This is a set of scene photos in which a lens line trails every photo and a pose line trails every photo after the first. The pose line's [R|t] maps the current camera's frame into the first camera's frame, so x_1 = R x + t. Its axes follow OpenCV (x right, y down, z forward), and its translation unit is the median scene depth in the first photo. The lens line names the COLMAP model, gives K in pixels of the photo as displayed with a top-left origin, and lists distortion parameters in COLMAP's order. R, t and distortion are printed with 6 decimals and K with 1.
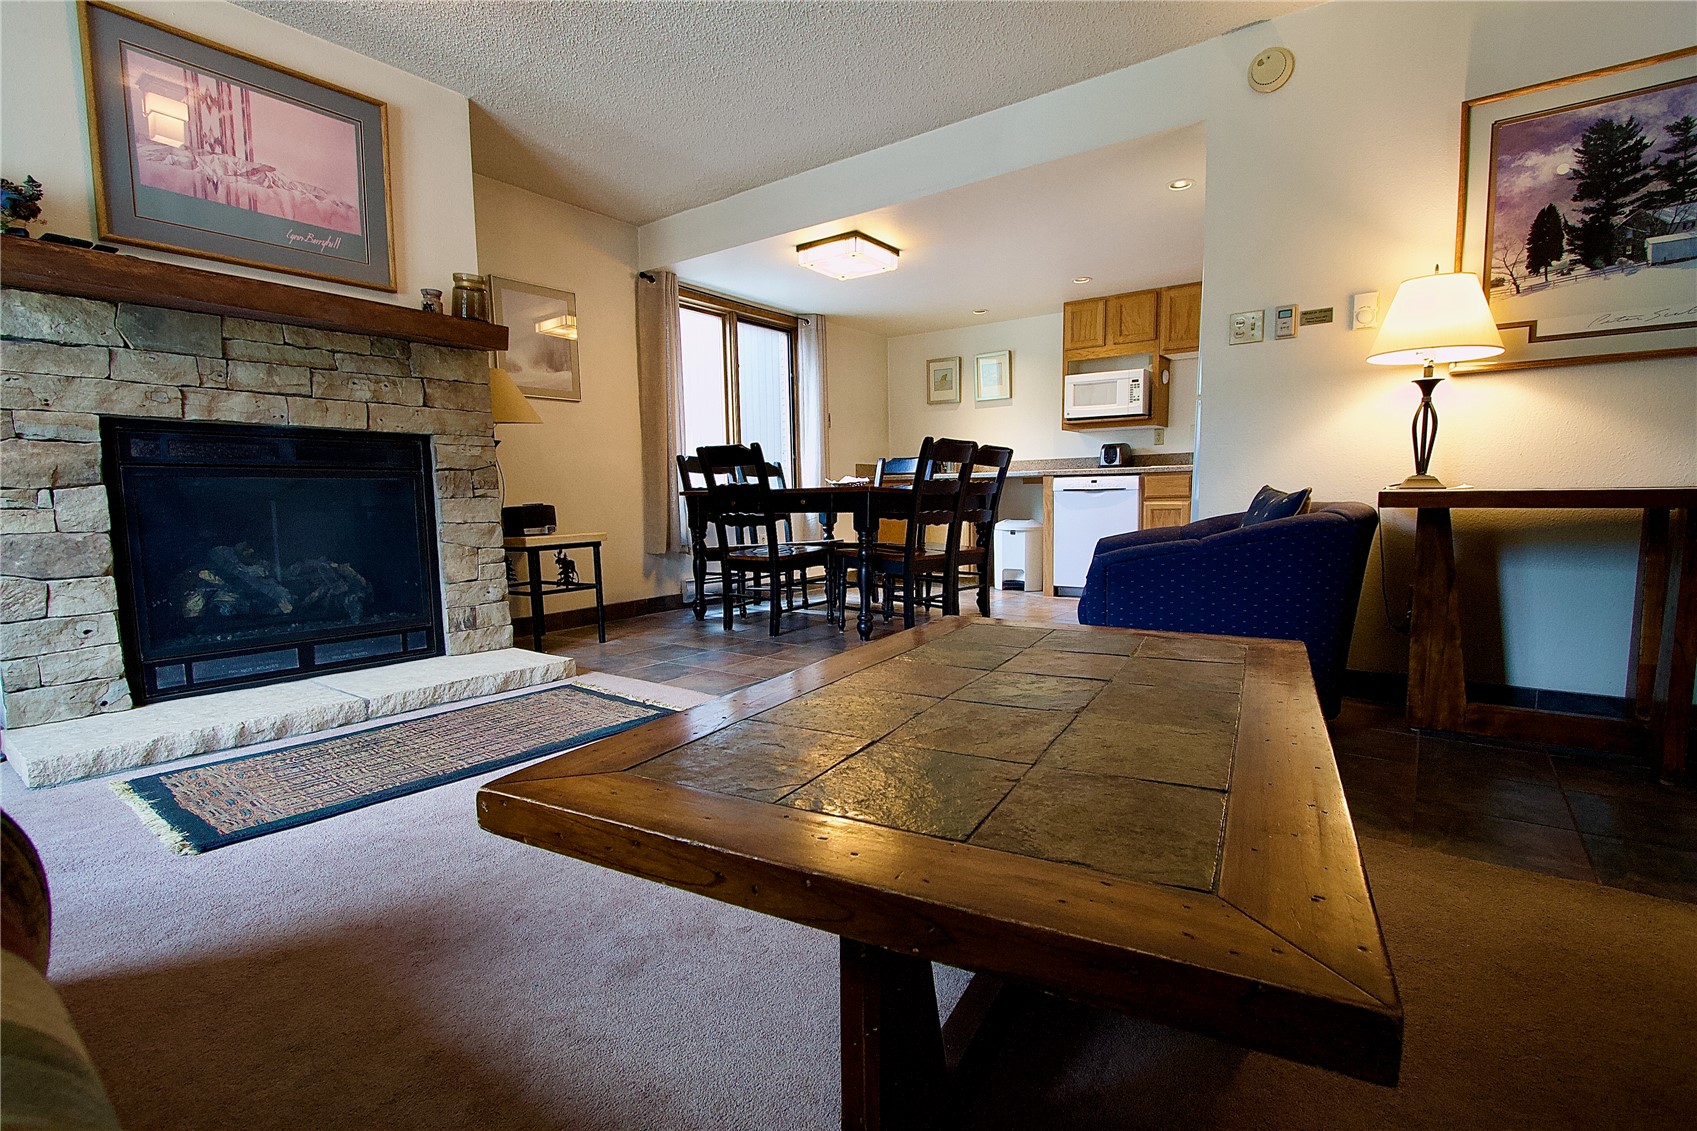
lens RADIAL K [[788.8, 0, 849.2], [0, 788.8, 584.6], [0, 0, 1]] dist [-0.015046, 0.000744]
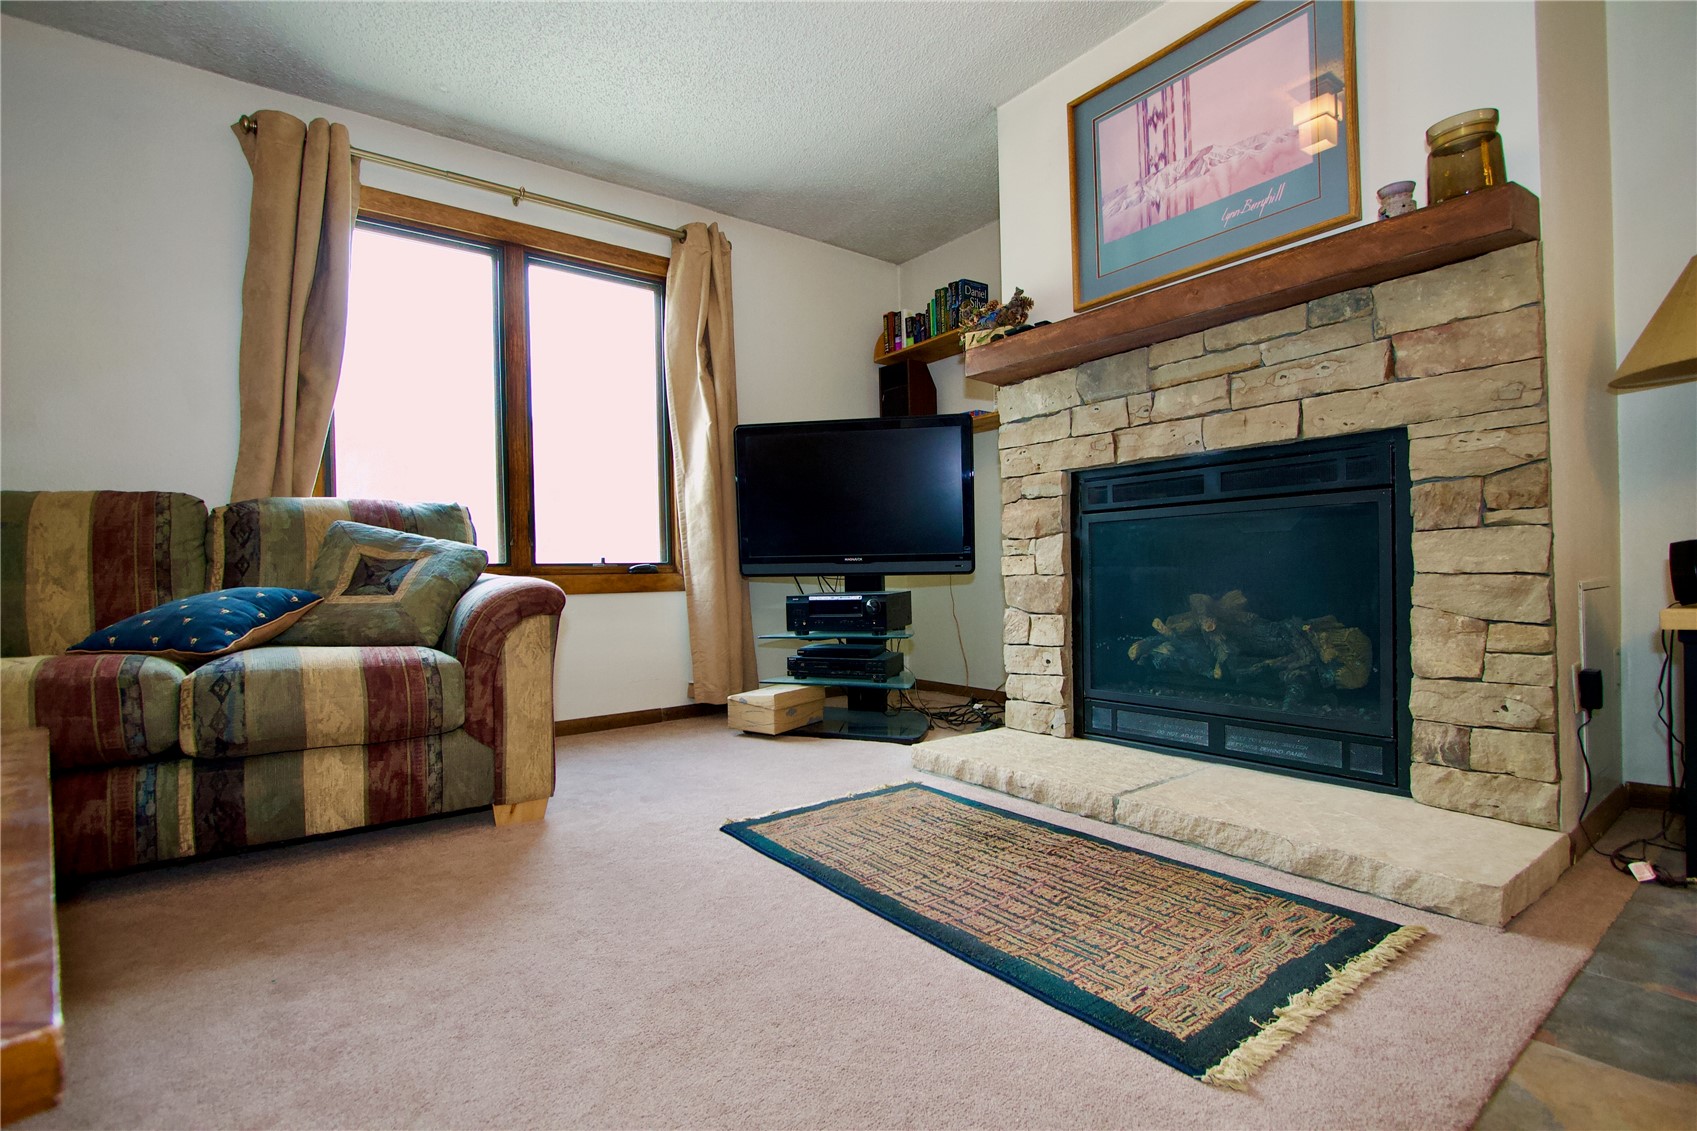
lens RADIAL K [[788.8, 0, 849.2], [0, 788.8, 584.6], [0, 0, 1]] dist [-0.015046, 0.000744]
pose [[-0.278058, 0.029673, -0.960106, 0.199078], [-0.079985, 0.995336, 0.053927, -0.084191], [0.957228, 0.091789, -0.274388, 0.945902]]
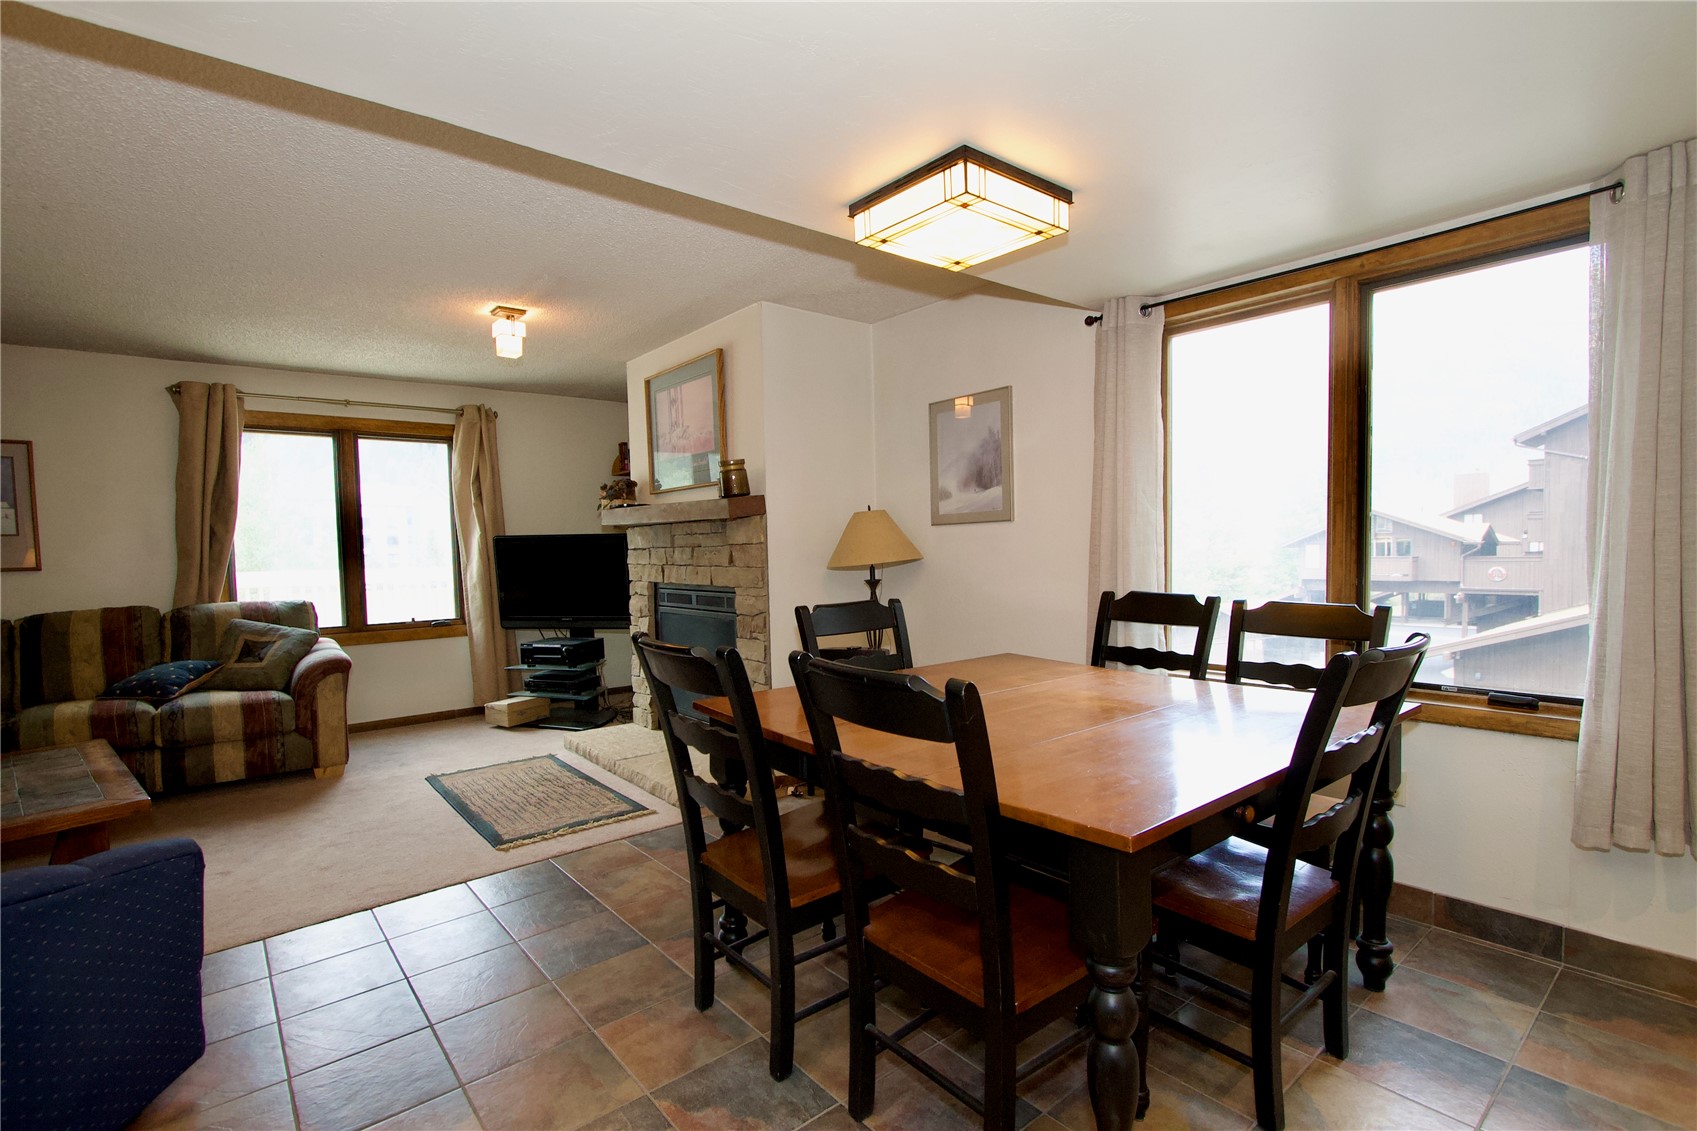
lens RADIAL K [[788.8, 0, 849.2], [0, 788.8, 584.6], [0, 0, 1]] dist [-0.015046, 0.000744]
pose [[-0.235793, 0.066790, -0.969505, 0.821594], [-0.079931, 0.992922, 0.087843, -0.396804], [0.968511, 0.098206, -0.228785, 1.809144]]
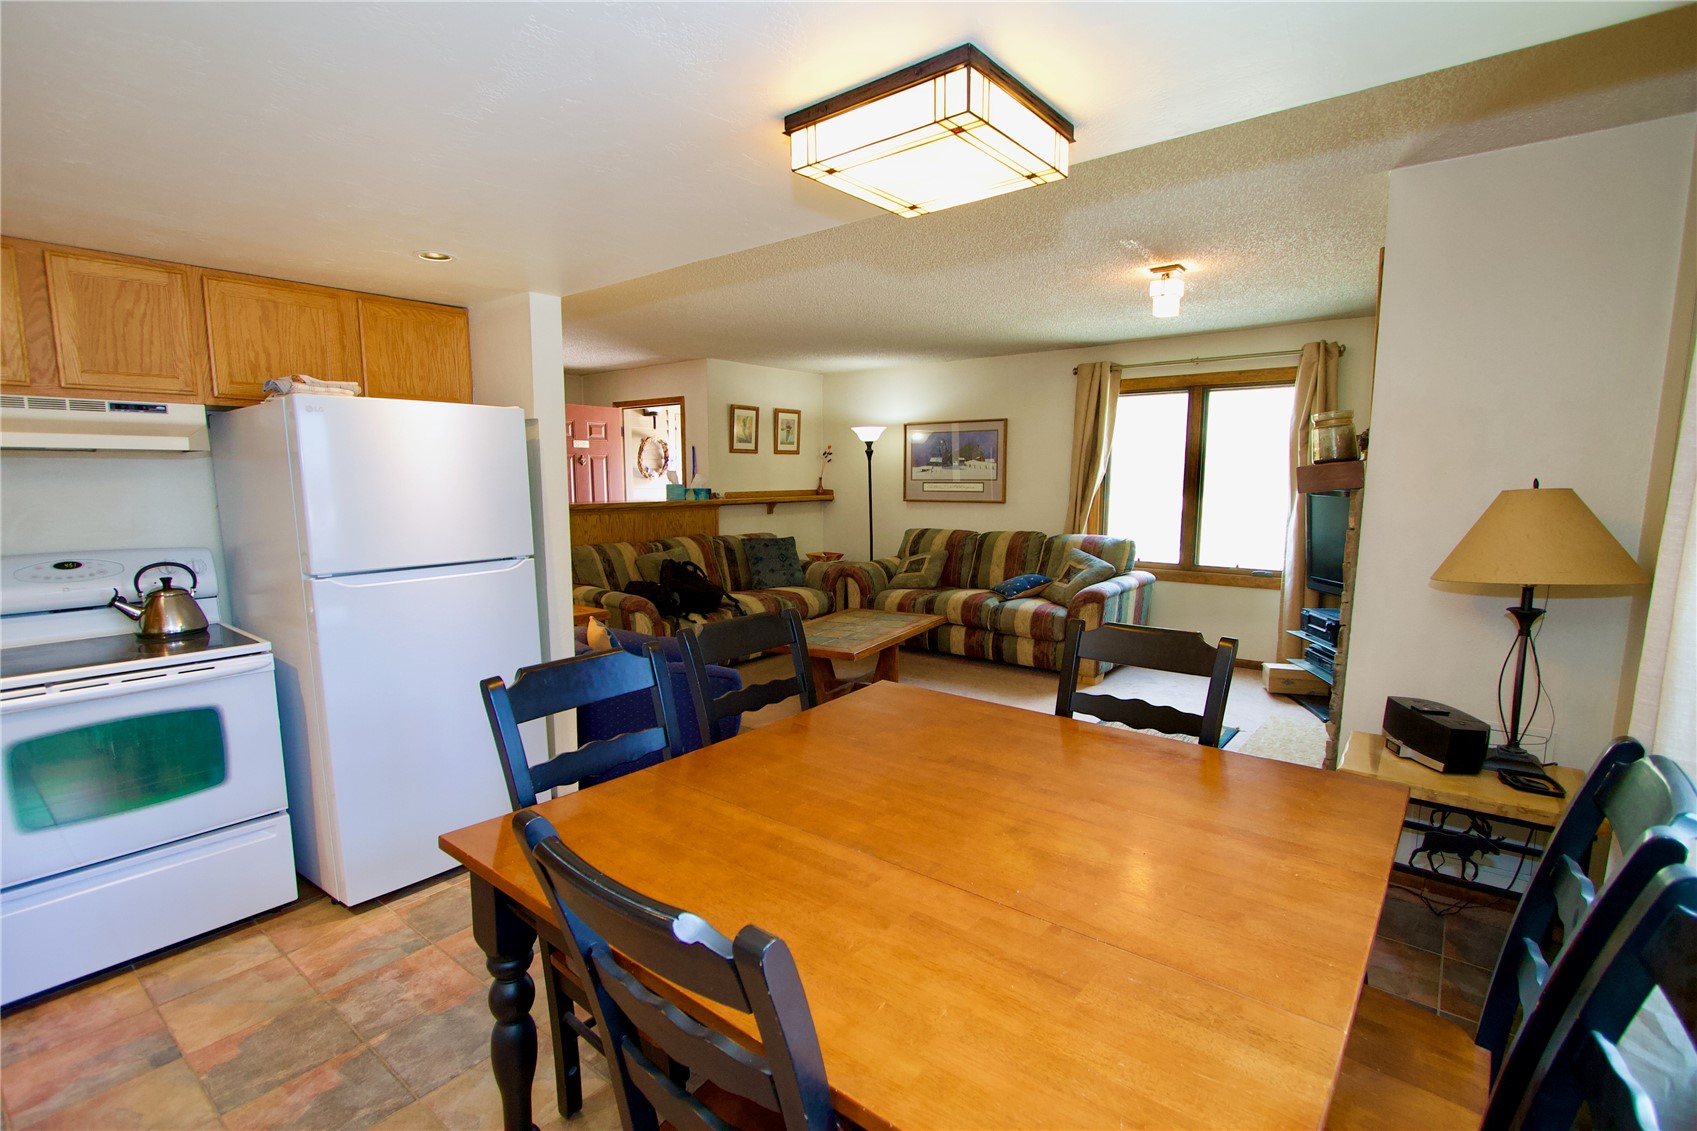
lens RADIAL K [[788.8, 0, 849.2], [0, 788.8, 584.6], [0, 0, 1]] dist [-0.015046, 0.000744]
pose [[-0.999350, 0.010843, 0.034389, 0.043387], [0.018964, 0.969213, 0.245491, -0.529925], [-0.030669, 0.245983, -0.968789, 2.354828]]
